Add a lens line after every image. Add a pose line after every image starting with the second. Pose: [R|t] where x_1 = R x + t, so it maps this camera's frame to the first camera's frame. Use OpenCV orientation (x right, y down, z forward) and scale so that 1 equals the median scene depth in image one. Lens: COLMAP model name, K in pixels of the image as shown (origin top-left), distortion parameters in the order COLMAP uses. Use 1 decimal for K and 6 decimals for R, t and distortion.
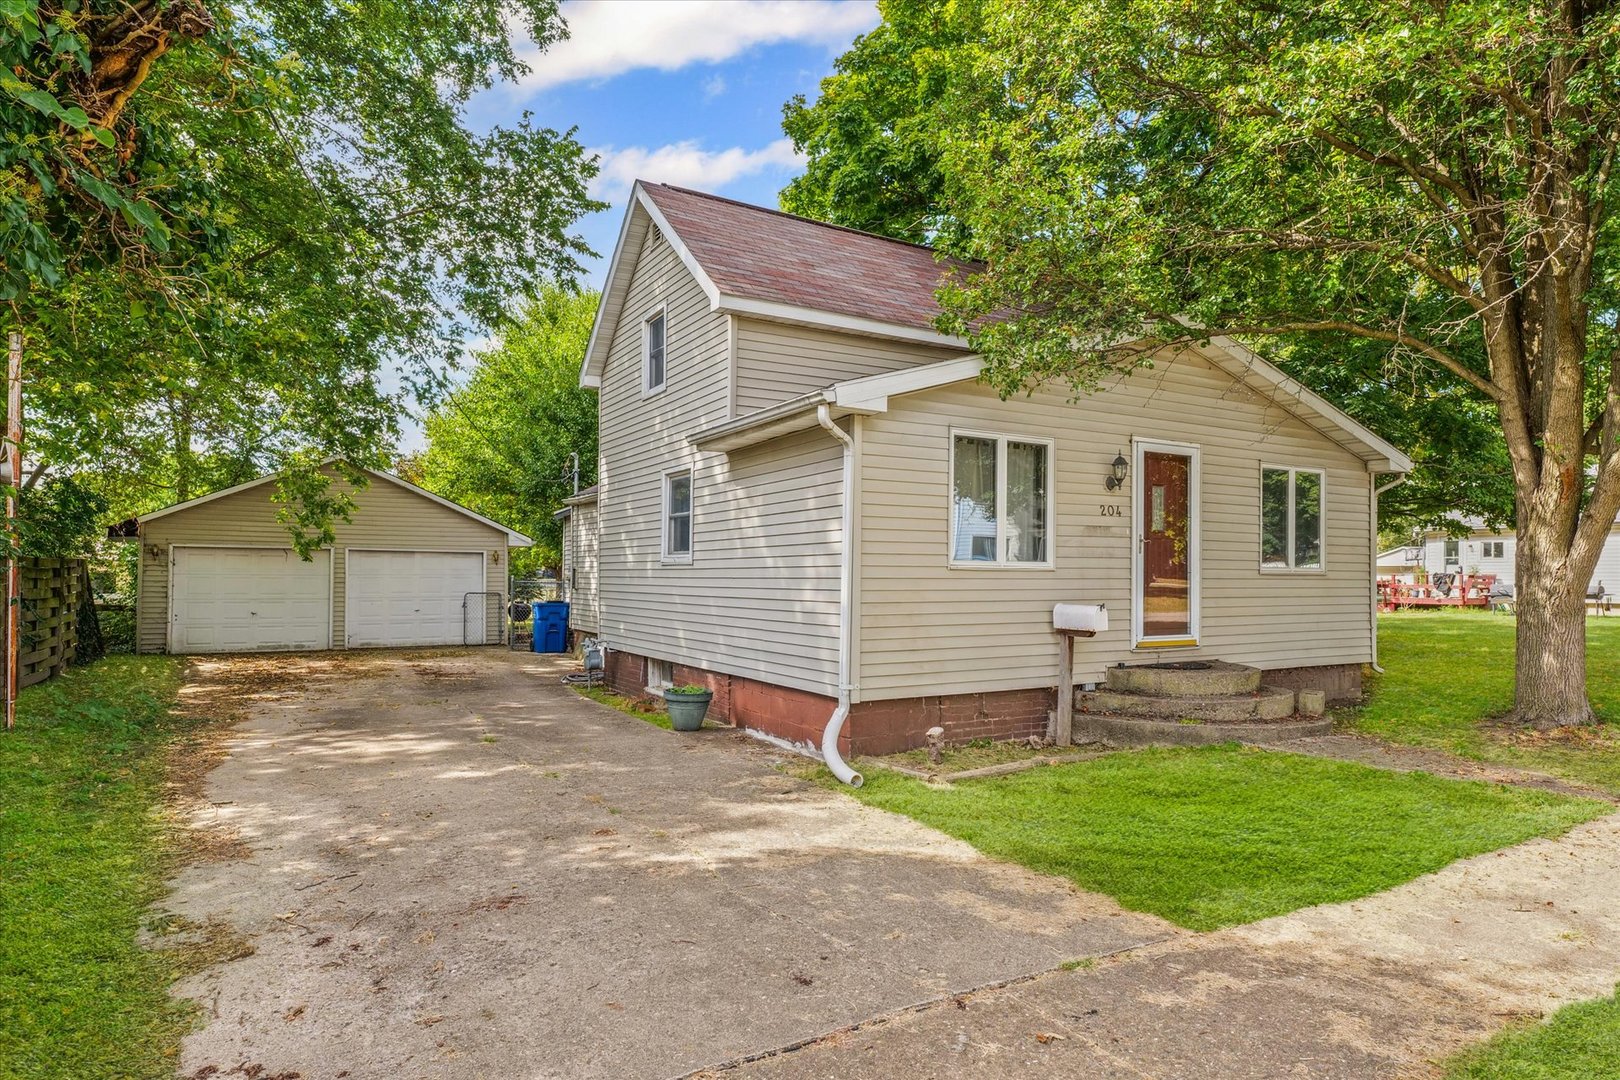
lens RADIAL K [[915.6, 0, 817.0], [0, 915.6, 565.2], [0, 0, 1]] dist [-0.000633, -0.001751]
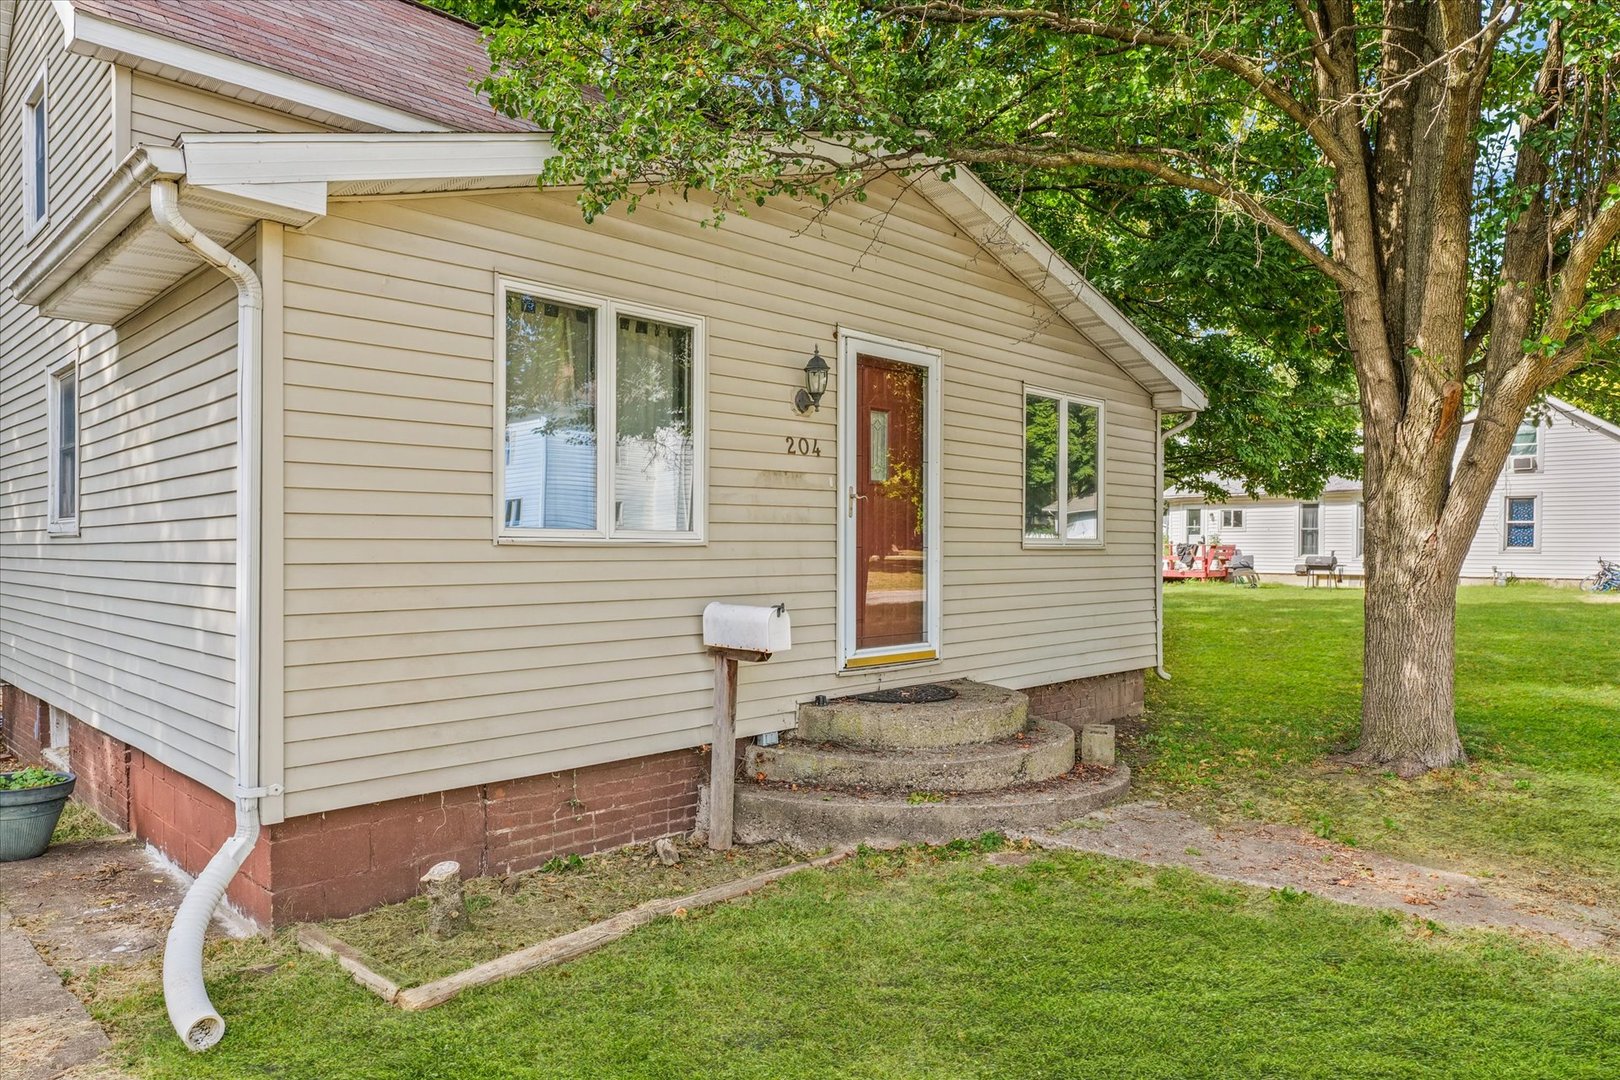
lens RADIAL K [[1028.2, 0, 809.2], [0, 1028.2, 556.9], [0, 0, 1]] dist [-0.002351, -0.000818]
pose [[0.964744, -0.006924, 0.263097, 0.148482], [0.001407, 0.999775, 0.021151, -0.000691], [-0.263185, -0.020036, 0.964537, 0.348880]]
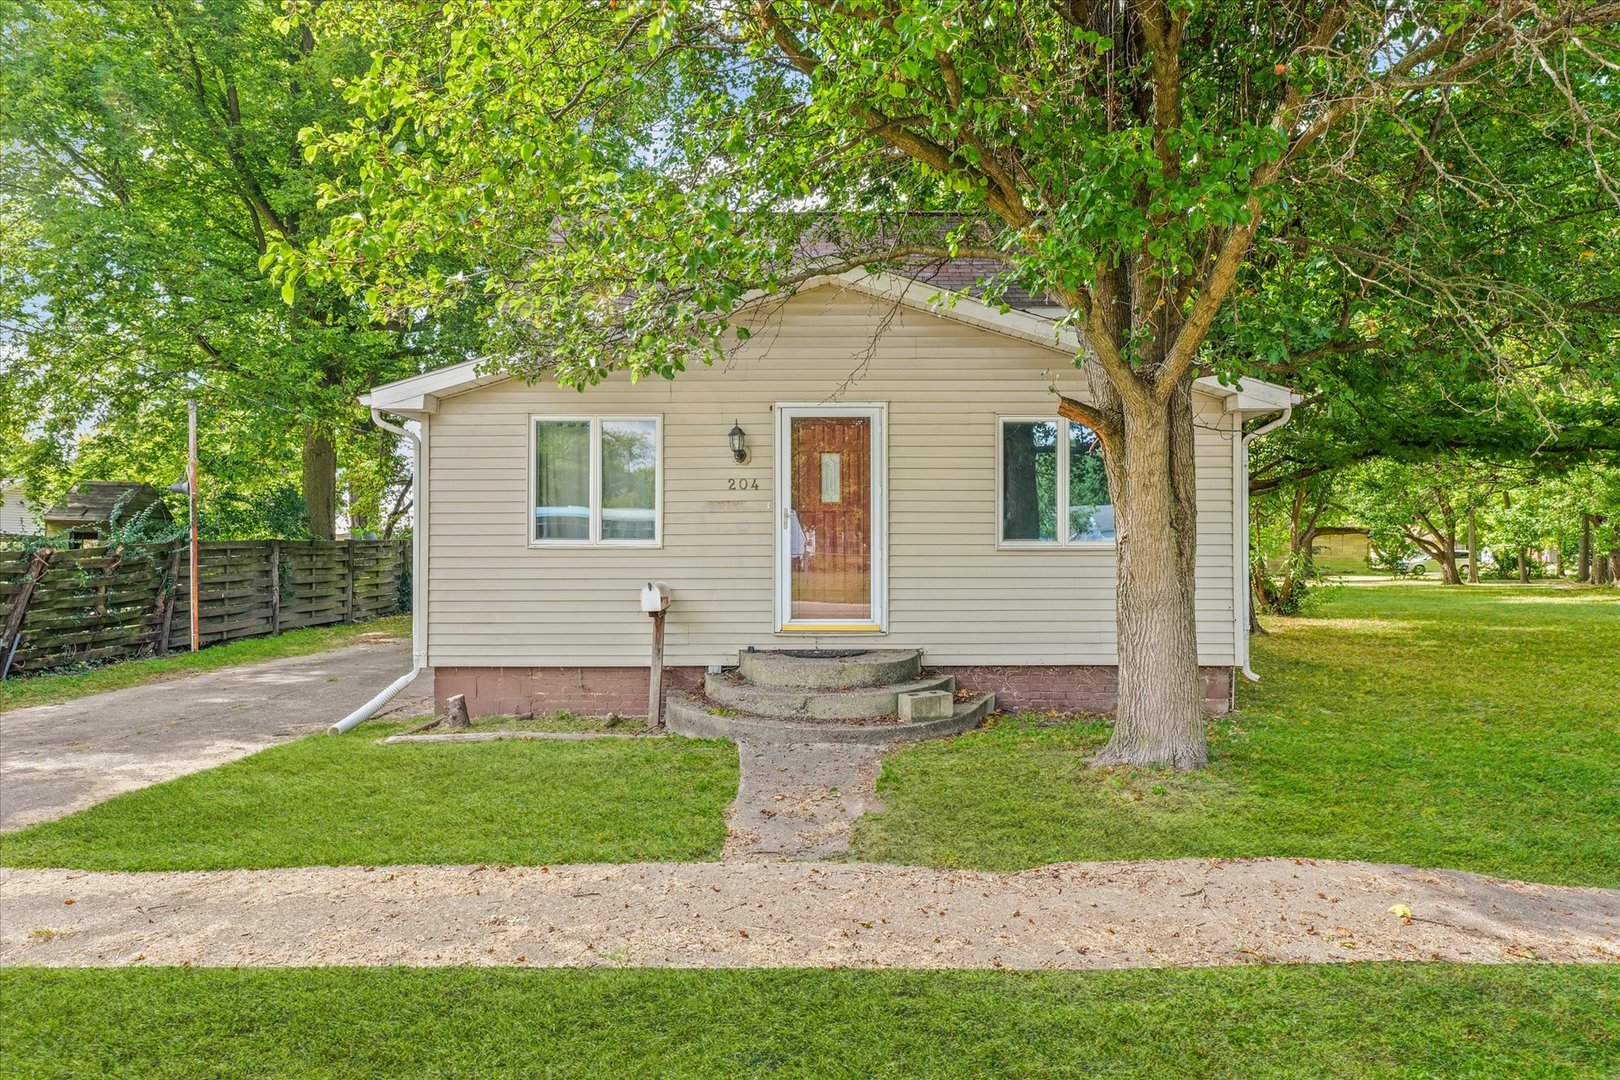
lens RADIAL K [[781.5, 0, 808.0], [0, 781.5, 551.0], [0, 0, 1]] dist [0.001565, 0.000386]
pose [[0.863188, -0.012080, -0.504739, 0.806334], [0.011659, 0.999924, -0.003991, 0.013545], [0.504749, -0.002440, 0.863263, 0.348256]]
